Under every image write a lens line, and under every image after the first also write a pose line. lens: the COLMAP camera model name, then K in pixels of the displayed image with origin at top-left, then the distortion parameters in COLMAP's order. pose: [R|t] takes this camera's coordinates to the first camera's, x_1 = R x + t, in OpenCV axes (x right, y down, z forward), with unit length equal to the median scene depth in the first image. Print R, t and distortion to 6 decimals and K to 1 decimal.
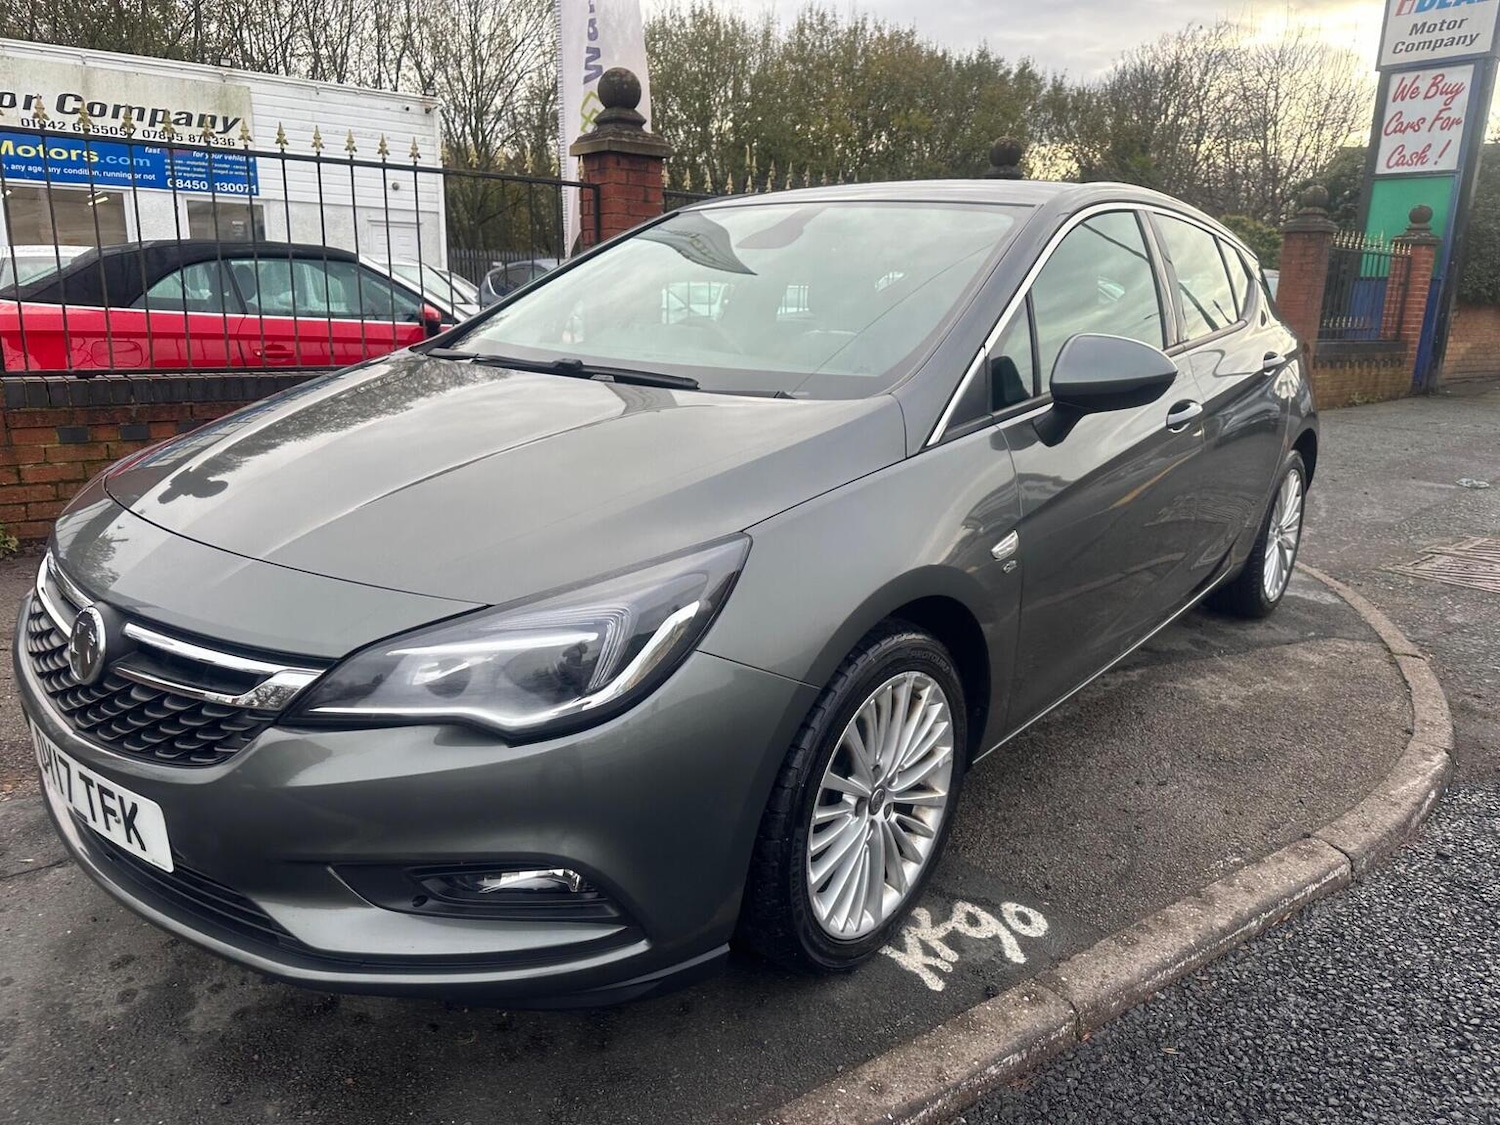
lens RADIAL K [[1062.0, 0, 748.0], [0, 1062.0, 558.0], [0, 0, 1]] dist [0.003973, -0.009405]
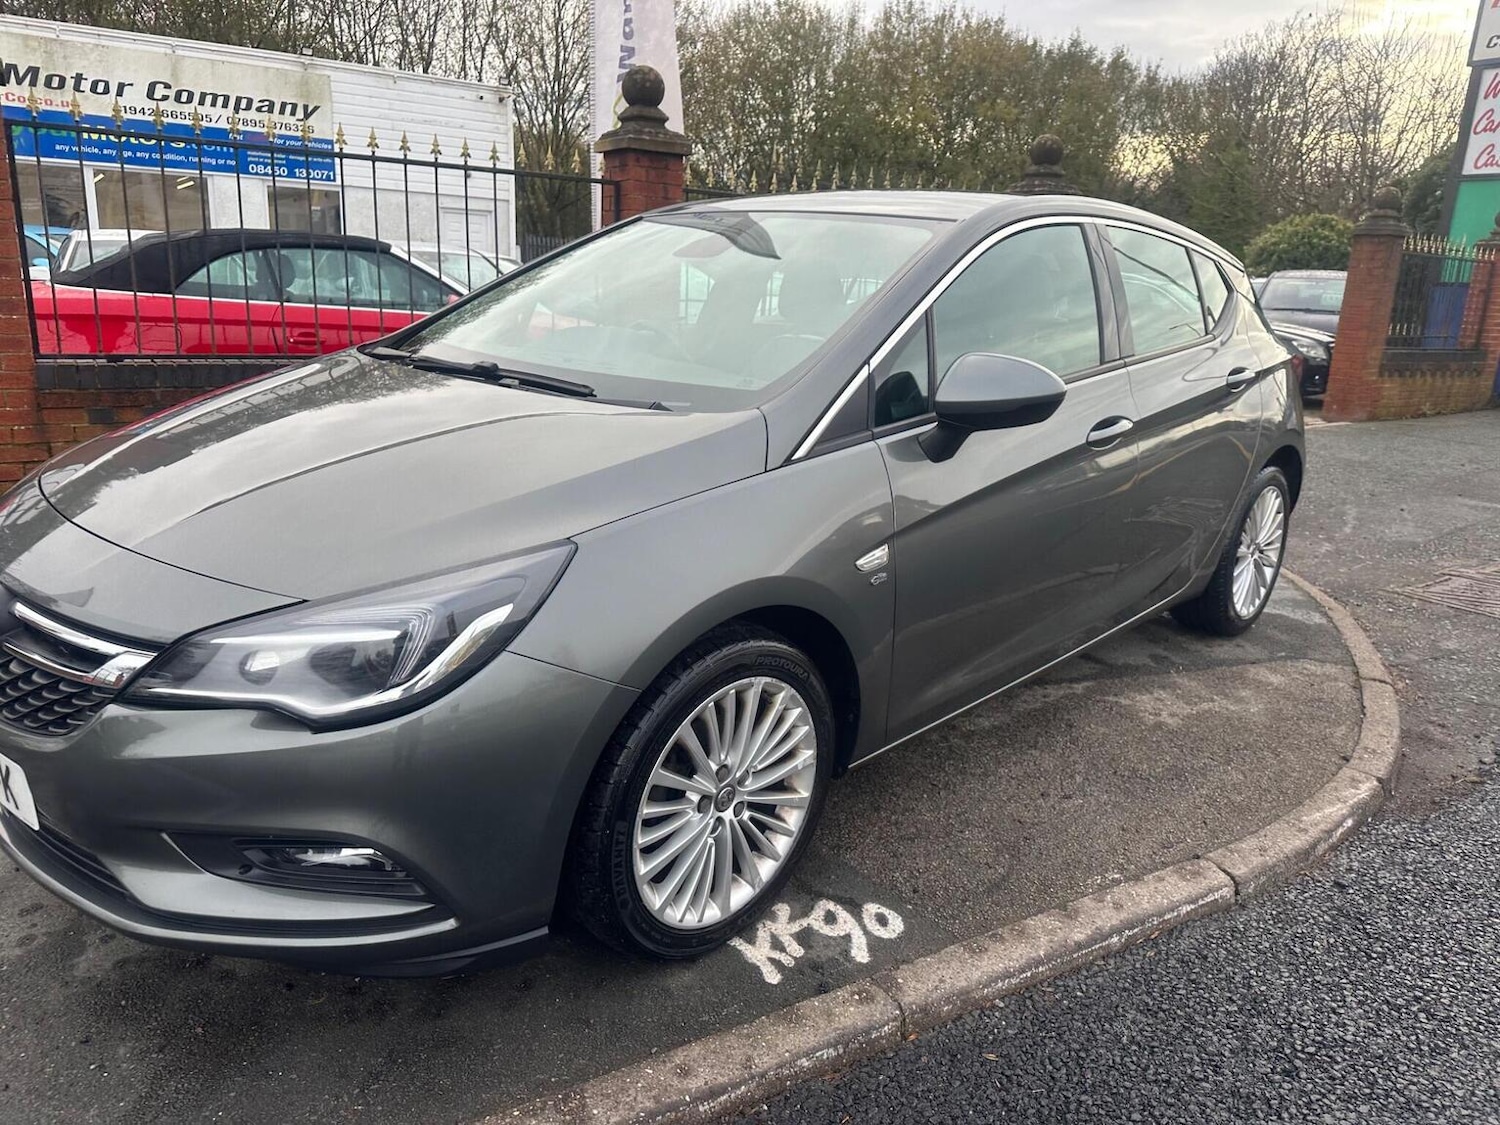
lens RADIAL K [[1058.3, 0, 748.0], [0, 1058.3, 569.0], [0, 0, 1]] dist [0.010454, -0.014875]
pose [[0.996810, 0.037897, -0.070238, 0.107456], [-0.036510, 0.999114, 0.020921, -0.010264], [0.070969, -0.018290, 0.997311, -0.015894]]
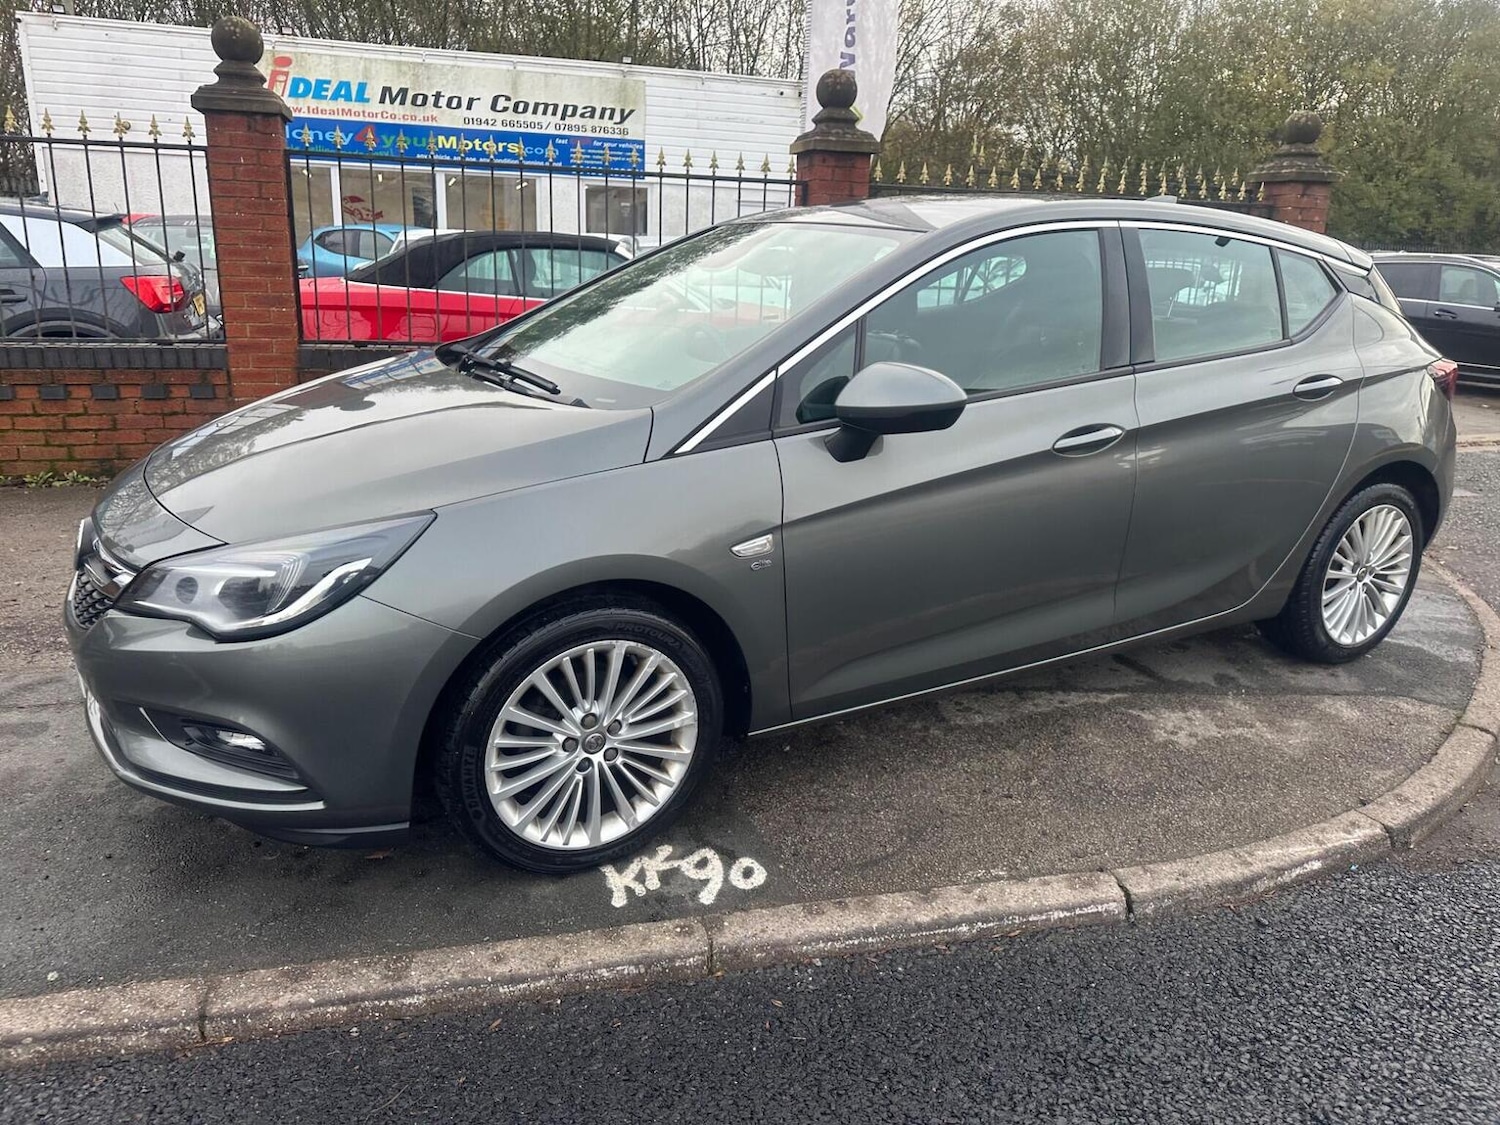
lens RADIAL K [[1059.8, 0, 748.8], [0, 1059.8, 554.4], [0, 0, 1]] dist [0.012641, -0.016548]
pose [[0.928978, 0.108320, -0.353930, 0.354734], [-0.099606, 0.994106, 0.042803, -0.028157], [0.356480, -0.004510, 0.934292, -0.032783]]
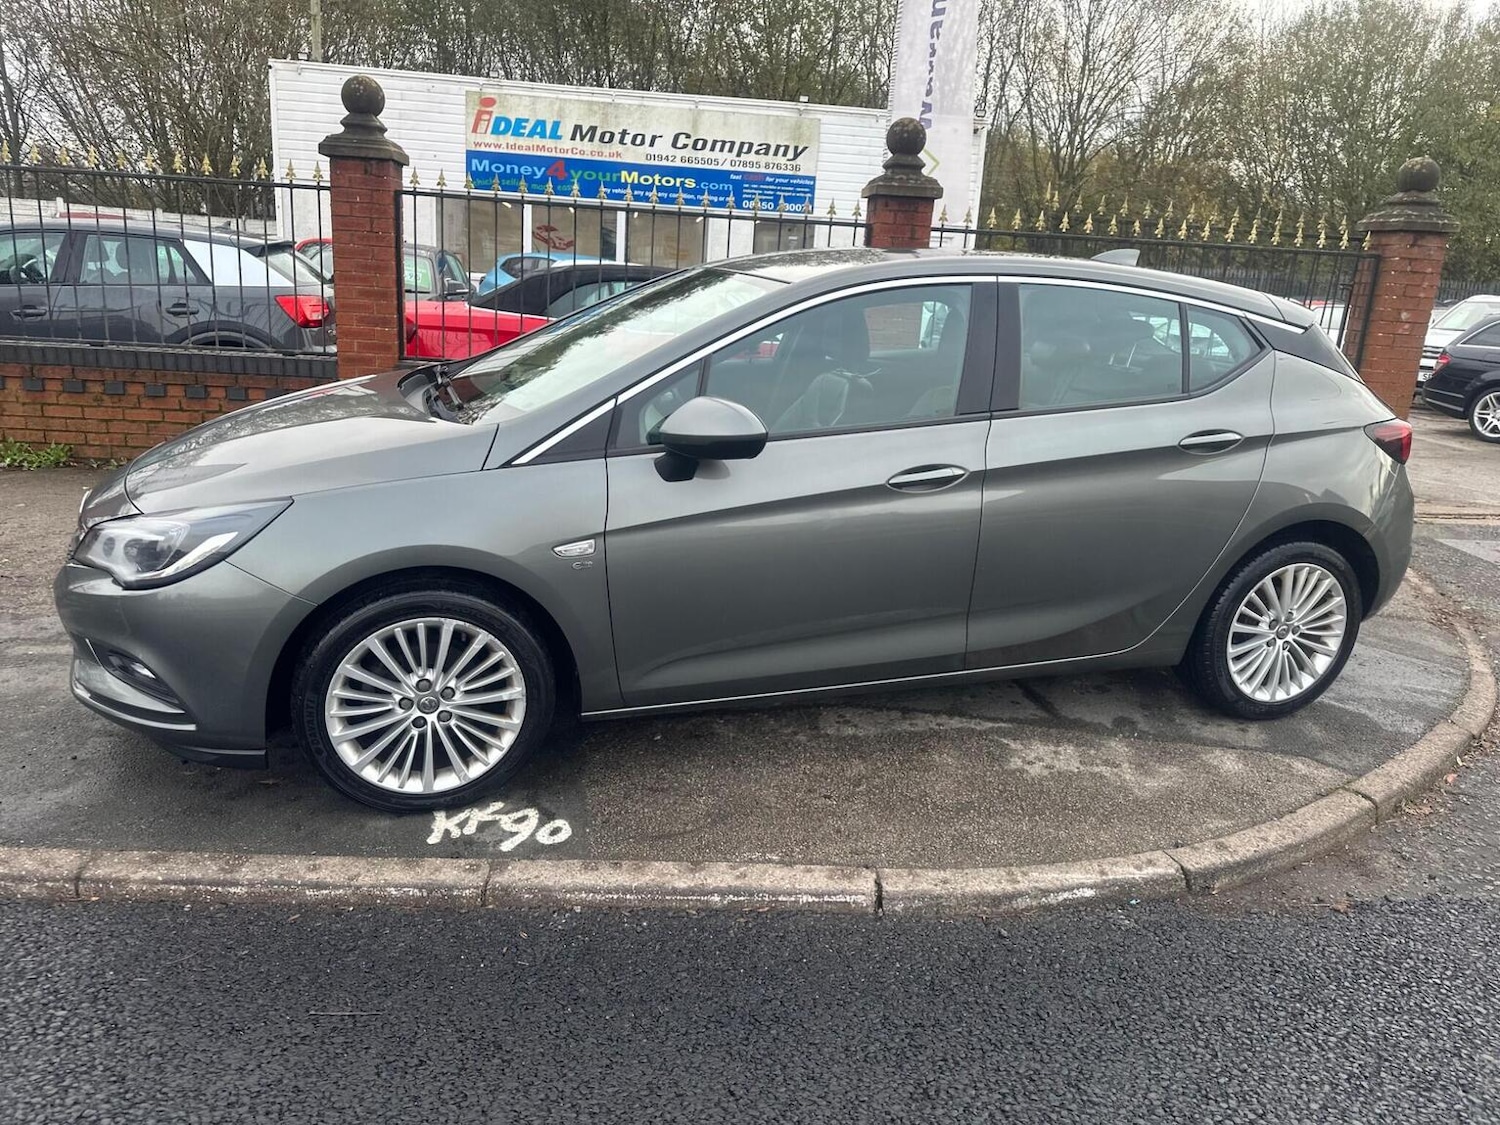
lens RADIAL K [[1055.5, 0, 750.1], [0, 1055.5, 562.4], [0, 0, 1]] dist [0.021708, -0.027377]
pose [[0.839866, 0.167731, -0.516228, 0.612928], [-0.166731, 0.984798, 0.048717, -0.052598], [0.516552, 0.045155, 0.855064, -0.003401]]
